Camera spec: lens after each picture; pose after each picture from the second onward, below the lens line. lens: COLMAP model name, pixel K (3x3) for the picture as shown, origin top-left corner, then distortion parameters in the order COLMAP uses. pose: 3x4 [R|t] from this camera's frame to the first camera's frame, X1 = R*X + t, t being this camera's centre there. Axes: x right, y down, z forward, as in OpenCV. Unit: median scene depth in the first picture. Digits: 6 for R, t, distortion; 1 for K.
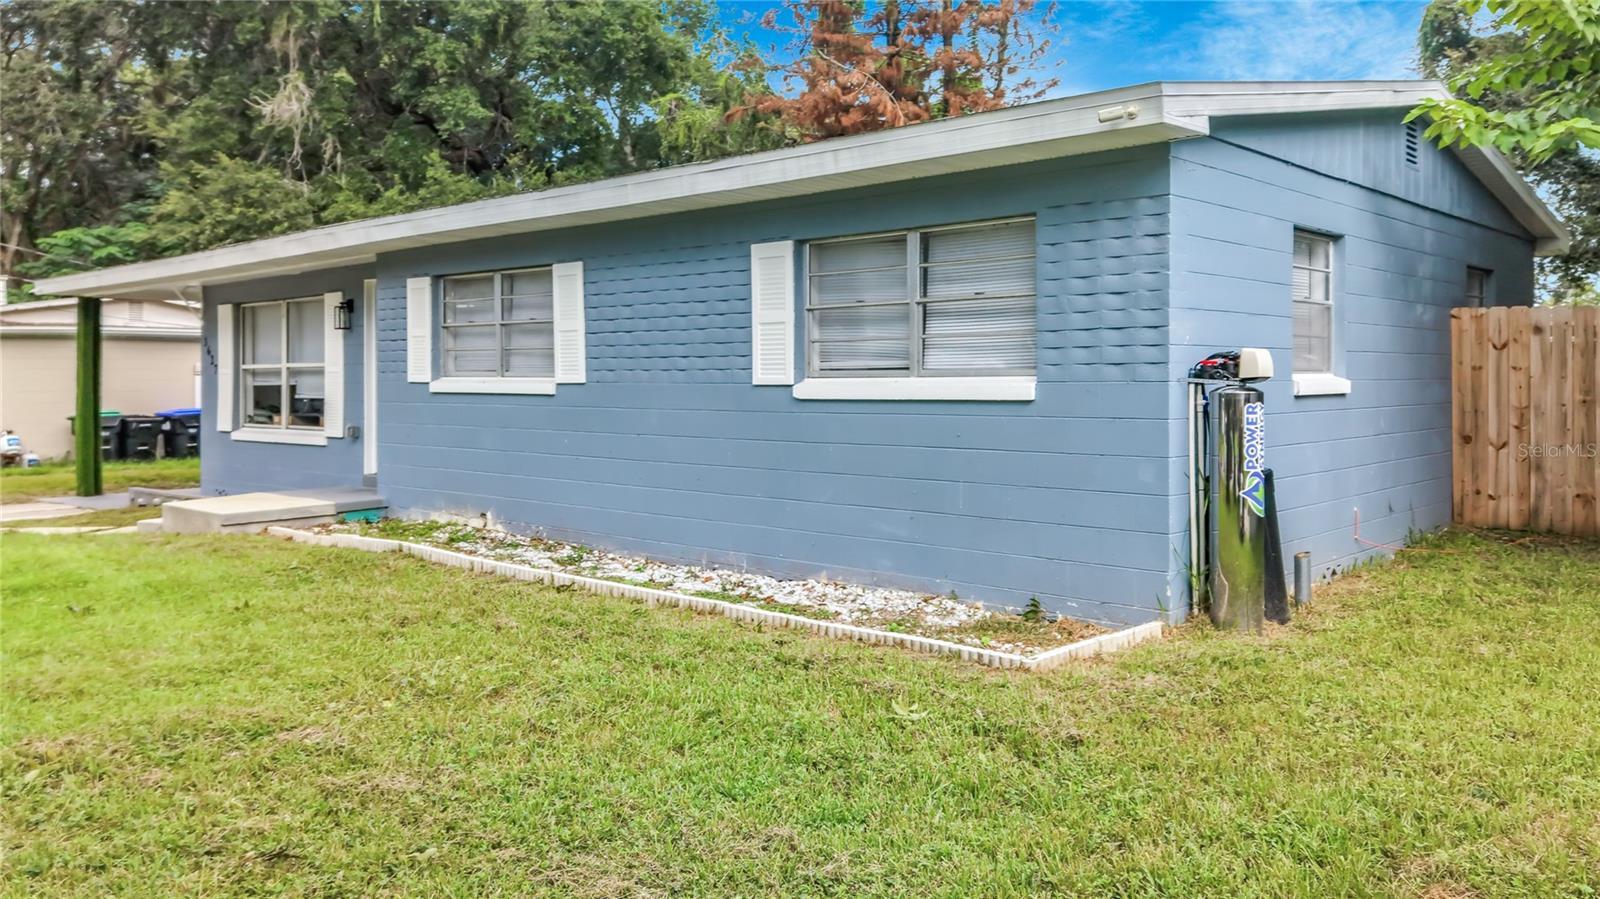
lens RADIAL K [[1240.9, 0, 779.7], [0, 1240.9, 399.3], [0, 0, 1]] dist [0.059805, 0.008235]
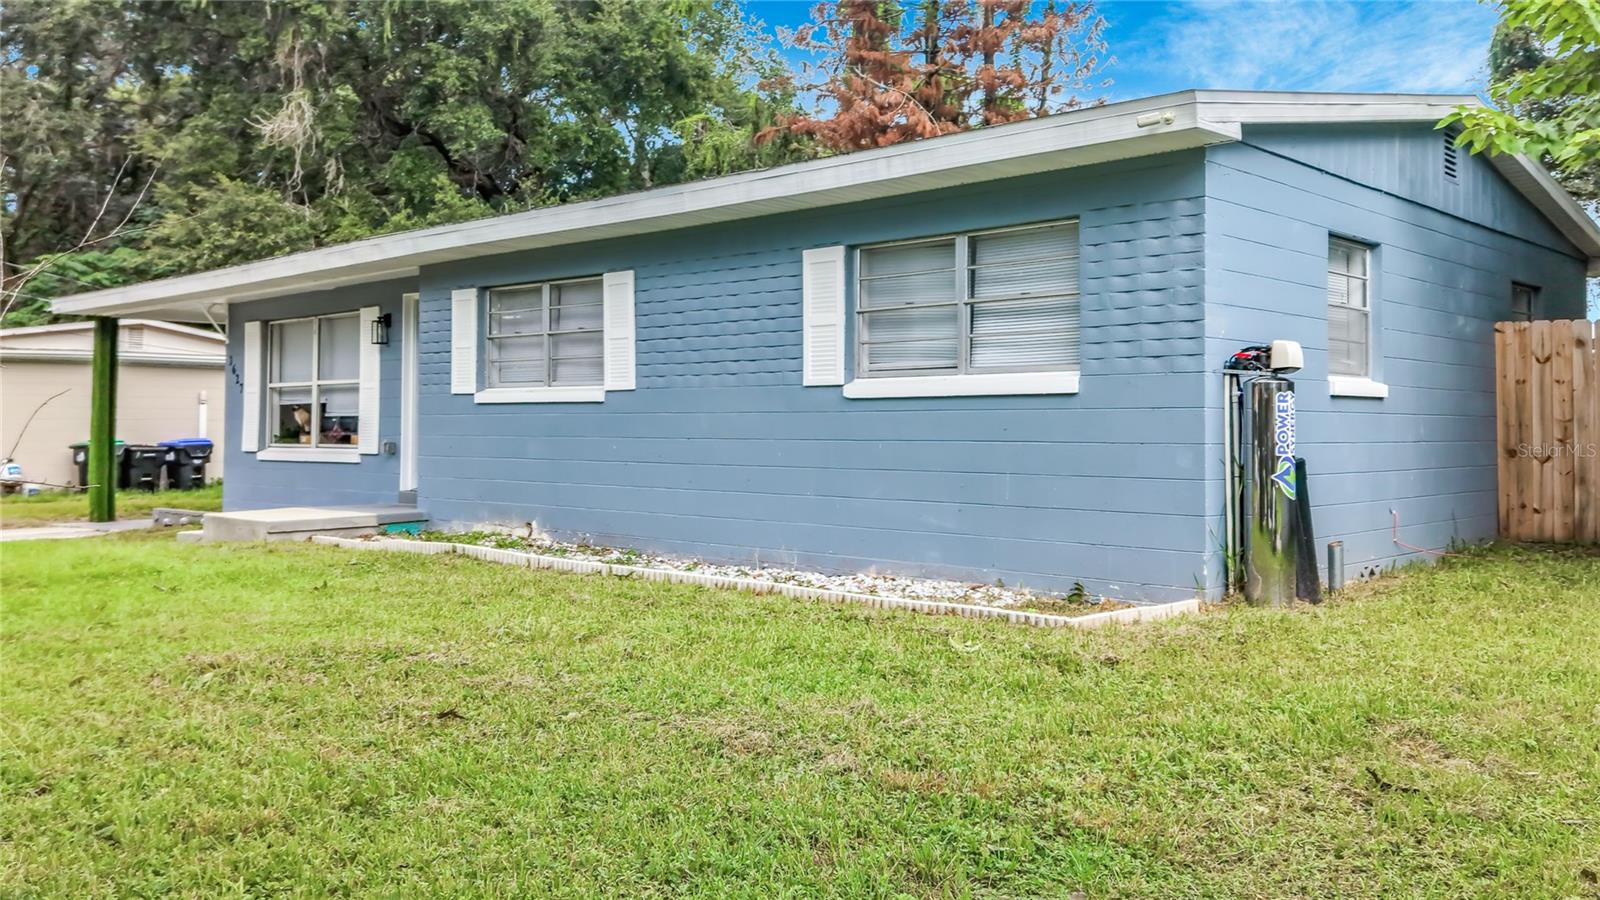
lens RADIAL K [[1359.5, 0, 798.8], [0, 1359.5, 418.5], [0, 0, 1]] dist [0.078936, -0.016139]
pose [[0.999988, 0.004512, -0.001861, -0.018068], [-0.004555, 0.999703, -0.023928, 0.031888], [0.001753, 0.023936, 0.999712, -0.095037]]
